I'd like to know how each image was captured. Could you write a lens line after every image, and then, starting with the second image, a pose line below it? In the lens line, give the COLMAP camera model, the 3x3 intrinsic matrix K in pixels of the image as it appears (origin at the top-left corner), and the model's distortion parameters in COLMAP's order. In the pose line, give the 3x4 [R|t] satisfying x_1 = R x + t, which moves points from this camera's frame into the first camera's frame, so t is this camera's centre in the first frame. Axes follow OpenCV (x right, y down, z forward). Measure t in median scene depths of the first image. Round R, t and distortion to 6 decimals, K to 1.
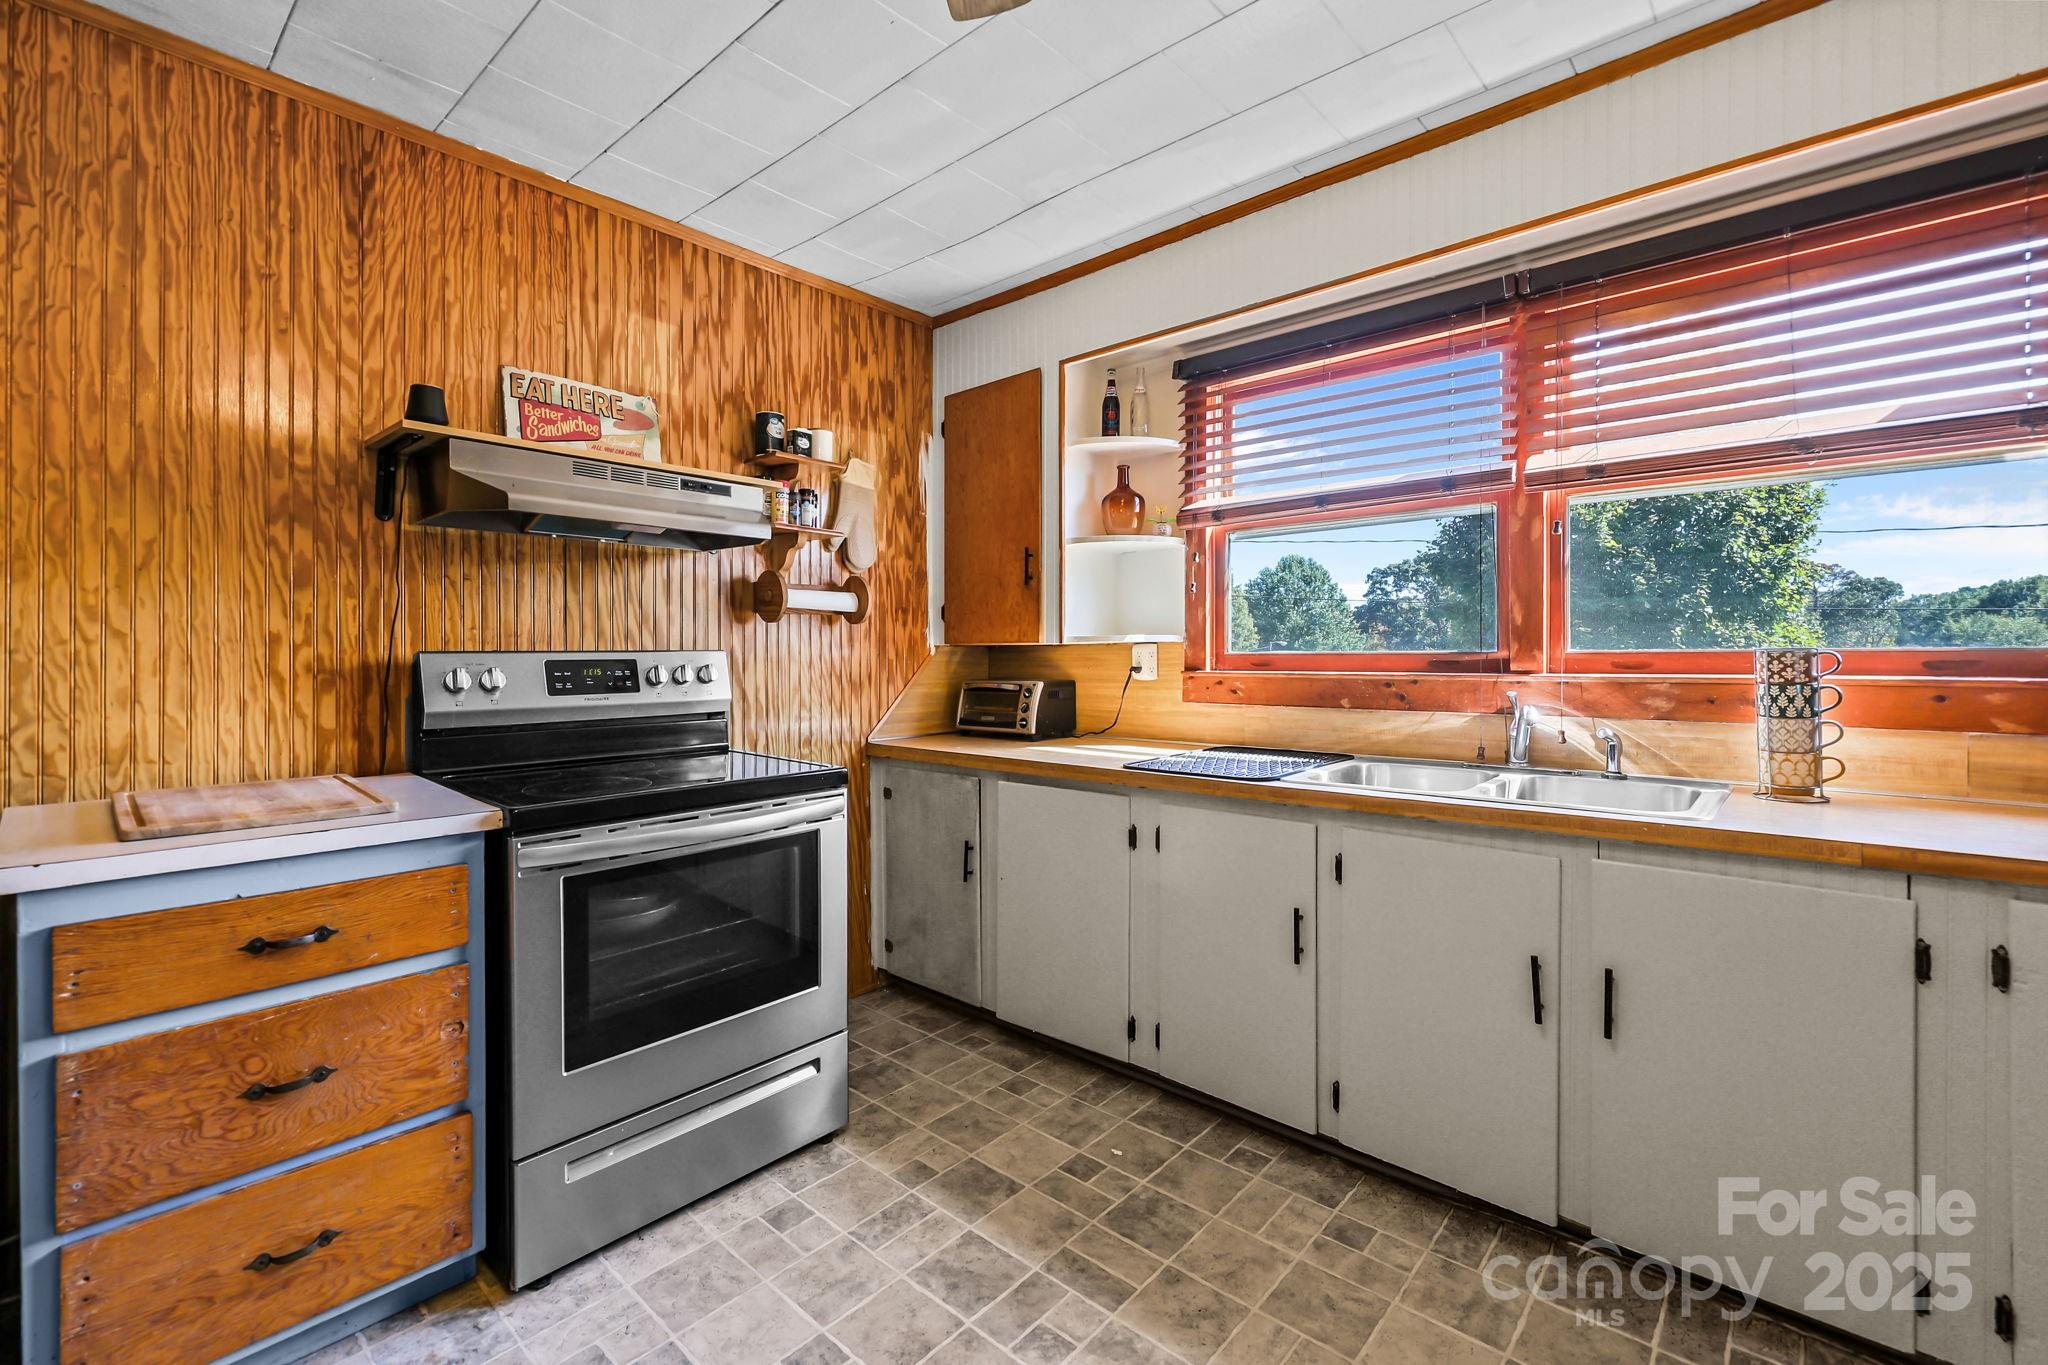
lens RADIAL K [[880.1, 0, 1023.2], [0, 880.1, 658.6], [0, 0, 1]] dist [0.000469, -0.000099]
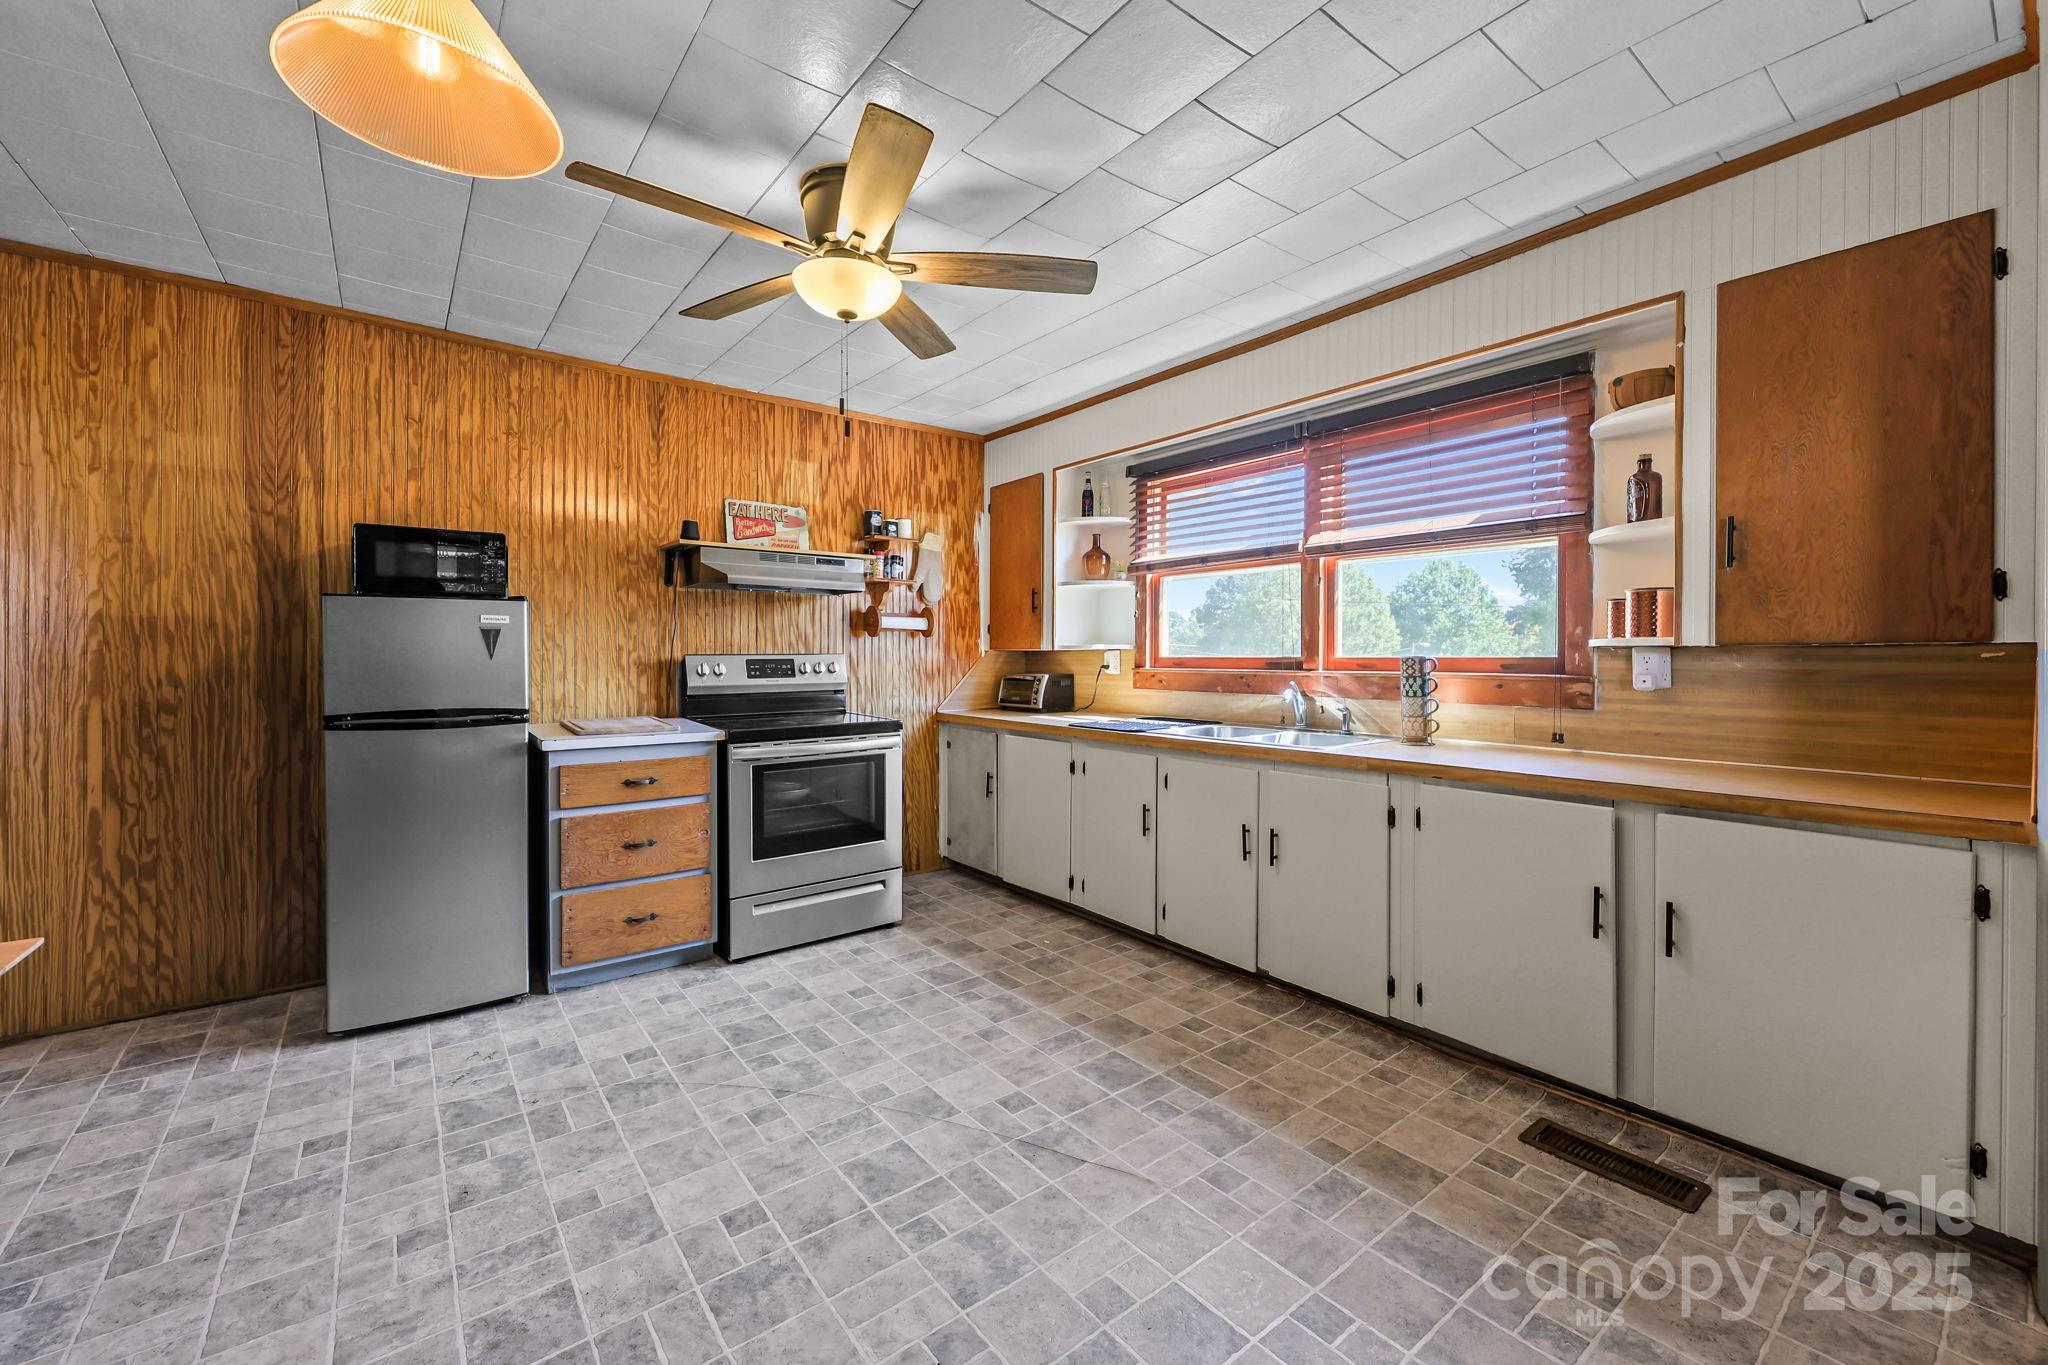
lens RADIAL K [[831.2, 0, 1032.0], [0, 831.2, 664.4], [0, 0, 1]] dist [-0.003702, 0.000985]
pose [[0.984531, 0.006262, -0.175100, 0.369082], [-0.004928, 0.999955, 0.008050, -0.004811], [0.175142, -0.007062, 0.984518, -0.638496]]
